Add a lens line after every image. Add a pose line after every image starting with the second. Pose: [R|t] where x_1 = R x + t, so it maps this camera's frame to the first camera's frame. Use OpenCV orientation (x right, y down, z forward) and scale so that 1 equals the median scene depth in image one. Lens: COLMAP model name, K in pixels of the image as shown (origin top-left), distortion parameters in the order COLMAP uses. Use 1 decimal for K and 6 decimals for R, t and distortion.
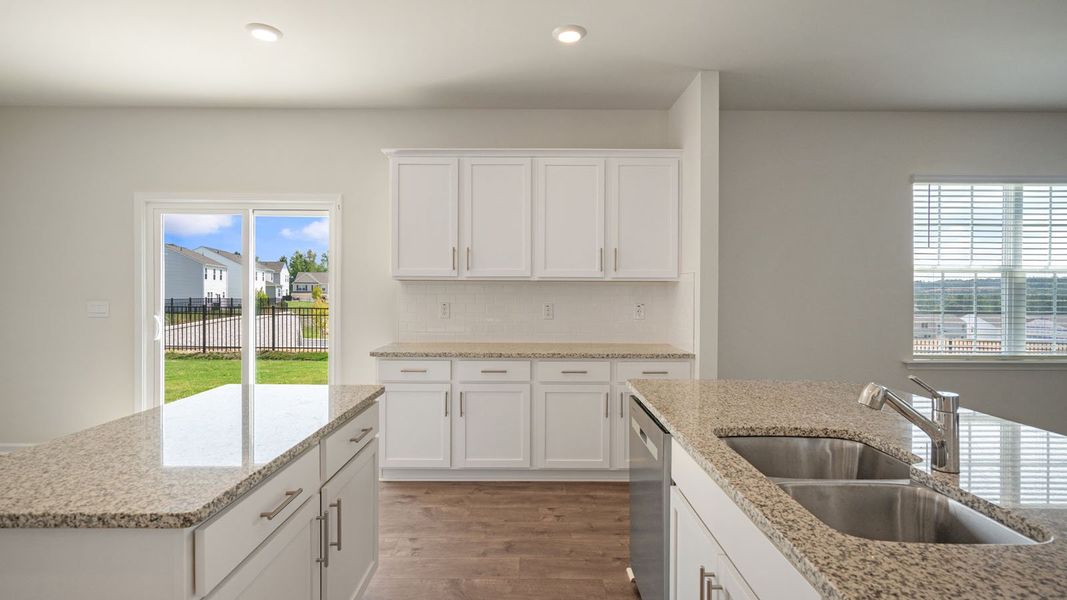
lens RADIAL K [[497.3, 0, 536.9], [0, 497.3, 295.3], [0, 0, 1]] dist [-0.010634, 0.002010]
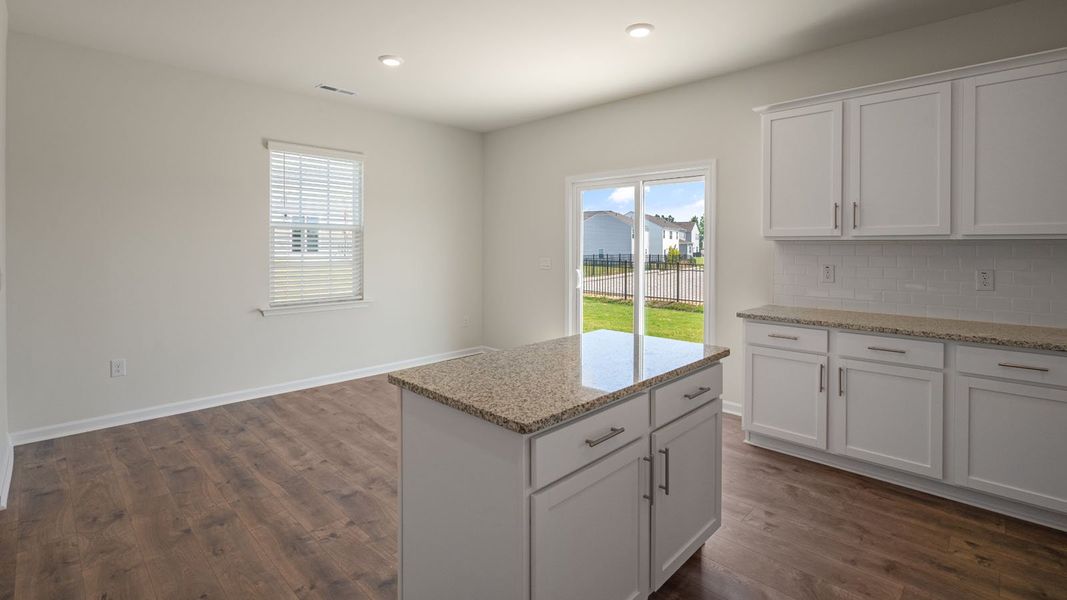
lens RADIAL K [[497.3, 0, 579.9], [0, 497.3, 248.6], [0, 0, 1]] dist [-0.010634, 0.002010]
pose [[0.714870, 0.008035, -0.699211, 0.134750], [-0.008002, 0.999963, 0.003310, -0.015877], [0.699212, 0.003229, 0.714908, 0.055141]]
